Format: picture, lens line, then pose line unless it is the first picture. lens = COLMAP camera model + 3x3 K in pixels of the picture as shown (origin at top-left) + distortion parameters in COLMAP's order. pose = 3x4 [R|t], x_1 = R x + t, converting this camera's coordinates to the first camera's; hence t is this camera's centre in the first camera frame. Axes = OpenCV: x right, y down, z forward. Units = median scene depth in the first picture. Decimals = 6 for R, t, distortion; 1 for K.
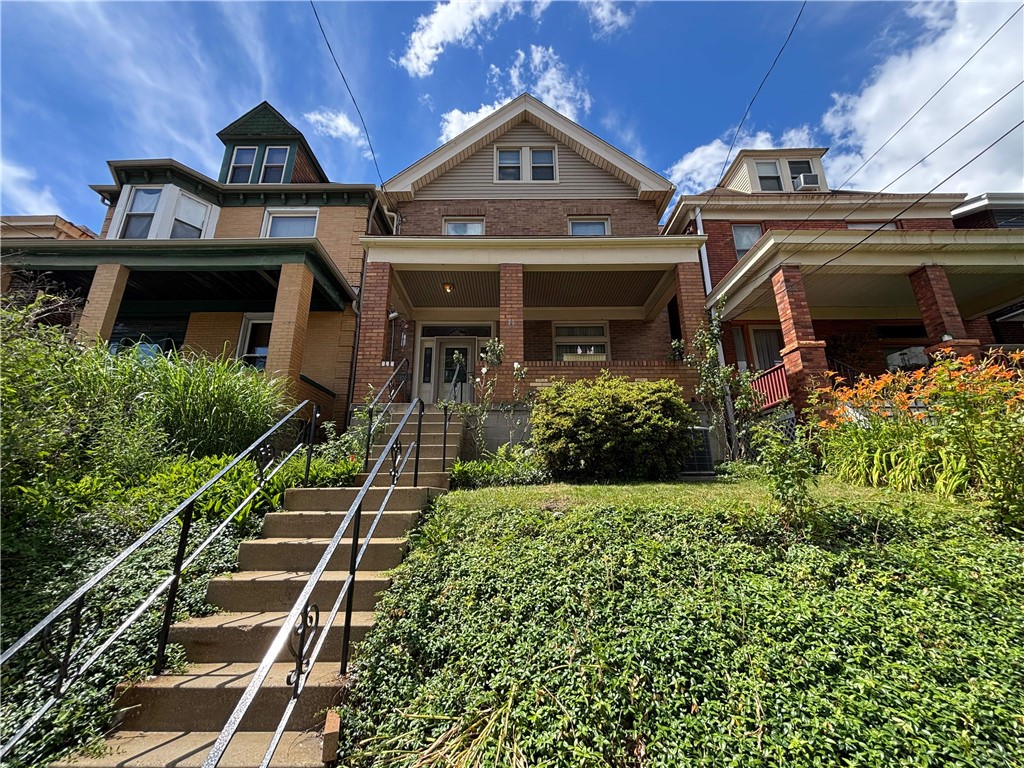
lens RADIAL K [[411.6, 0, 512.9], [0, 411.6, 382.2], [0, 0, 1]] dist [0.001212, 0.000222]
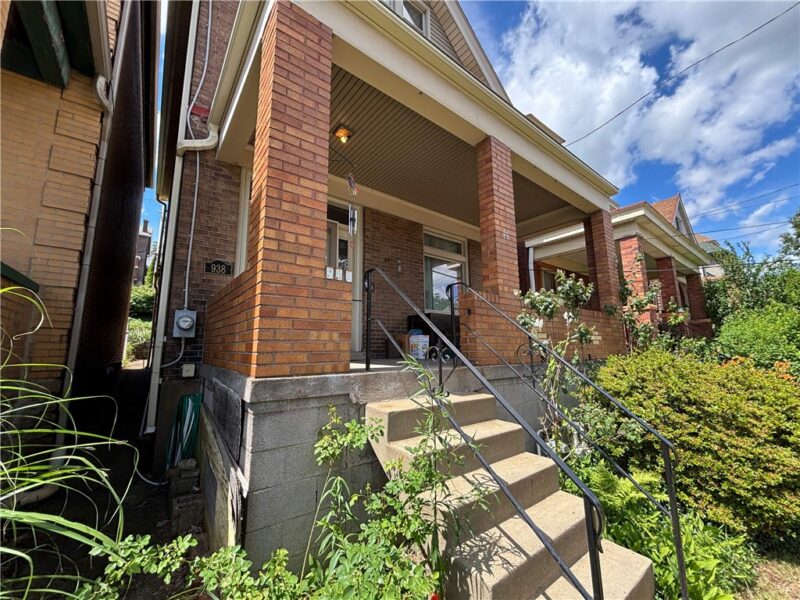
lens RADIAL K [[321.6, 0, 398.6], [0, 321.6, 299.2], [0, 0, 1]] dist [0.001212, 0.000222]
pose [[0.784944, 0.092828, 0.612573, -0.368589], [-0.166892, 0.983846, 0.064765, -0.041680], [-0.596666, -0.153071, 0.787756, 0.564232]]
